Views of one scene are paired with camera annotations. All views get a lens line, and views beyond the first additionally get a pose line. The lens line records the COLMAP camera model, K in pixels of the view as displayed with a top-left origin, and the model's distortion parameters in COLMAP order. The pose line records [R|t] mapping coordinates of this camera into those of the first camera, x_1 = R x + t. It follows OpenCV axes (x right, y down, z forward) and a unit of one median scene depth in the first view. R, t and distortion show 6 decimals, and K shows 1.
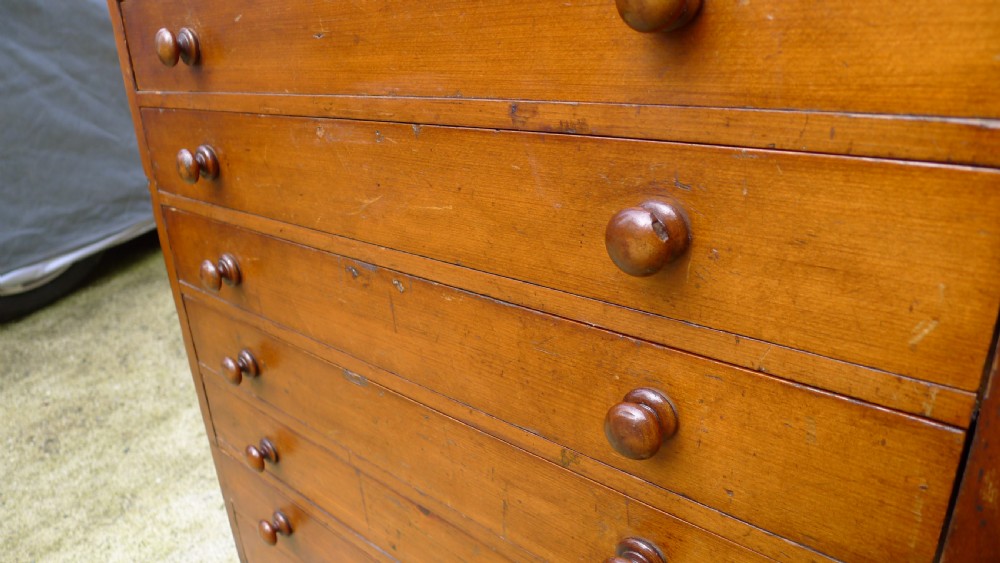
lens RADIAL K [[657.3, 0, 494.0], [0, 657.3, 278.7], [0, 0, 1]] dist [-0.056495, 0.013582]
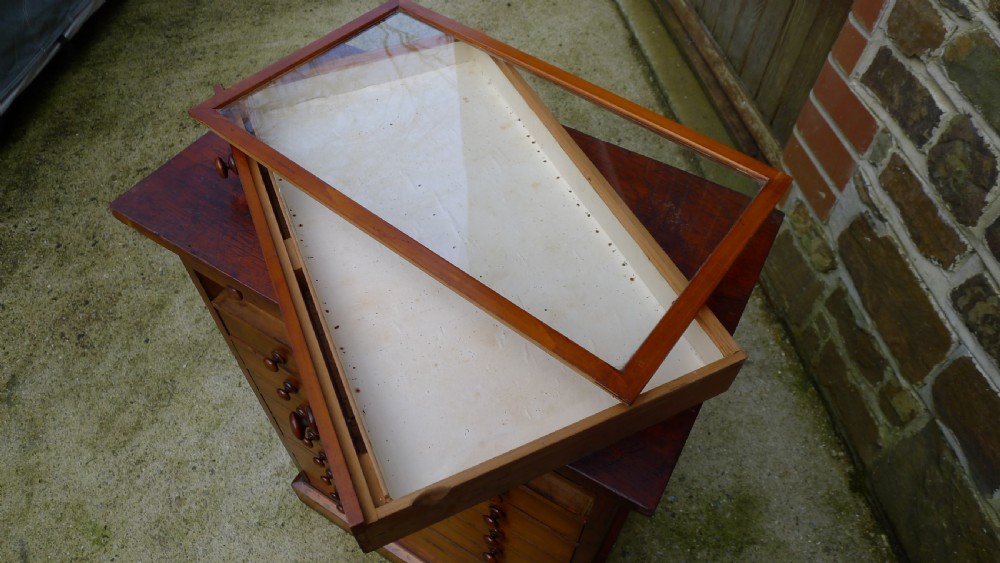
lens RADIAL K [[655.2, 0, 496.7], [0, 655.2, 281.2], [0, 0, 1]] dist [-0.060576, 0.019777]
pose [[0.984110, -0.089323, 0.153456, -0.033848], [-0.001884, 0.858949, 0.512058, -0.624997], [-0.177549, -0.504210, 0.845132, -0.272627]]
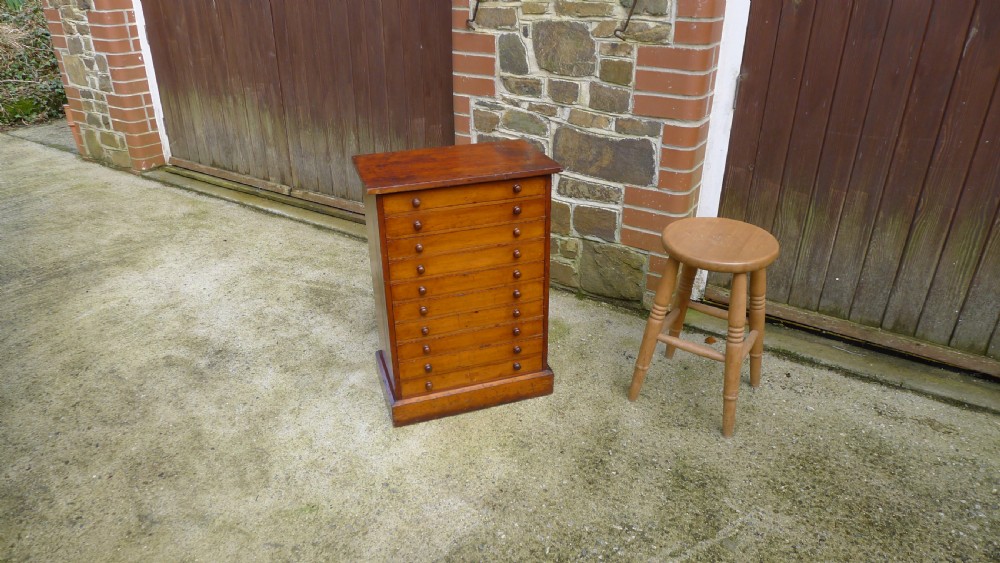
lens RADIAL K [[658.1, 0, 502.5], [0, 658.1, 273.8], [0, 0, 1]] dist [-0.052074, 0.005022]
pose [[0.511221, -0.337437, 0.790436, -1.645867], [0.287767, 0.933820, 0.212531, -0.414482], [-0.809841, 0.118811, 0.574492, -0.937717]]
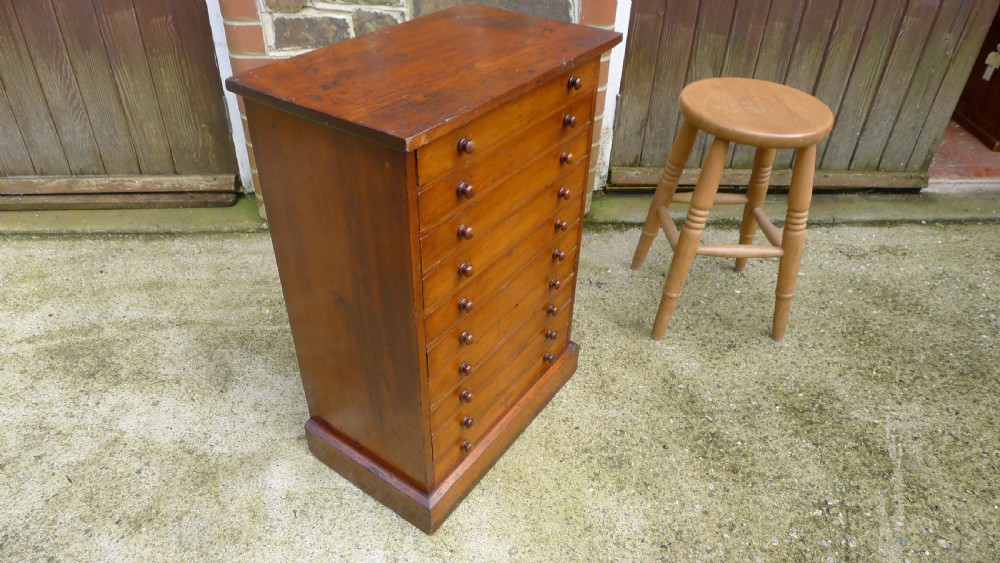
lens RADIAL K [[657.2, 0, 497.7], [0, 657.2, 268.8], [0, 0, 1]] dist [-0.072272, 0.033777]
pose [[-0.097387, -0.536049, 0.838551, -1.072654], [0.333268, 0.776349, 0.534990, -0.618256], [-0.937789, 0.331563, 0.103042, 0.251900]]
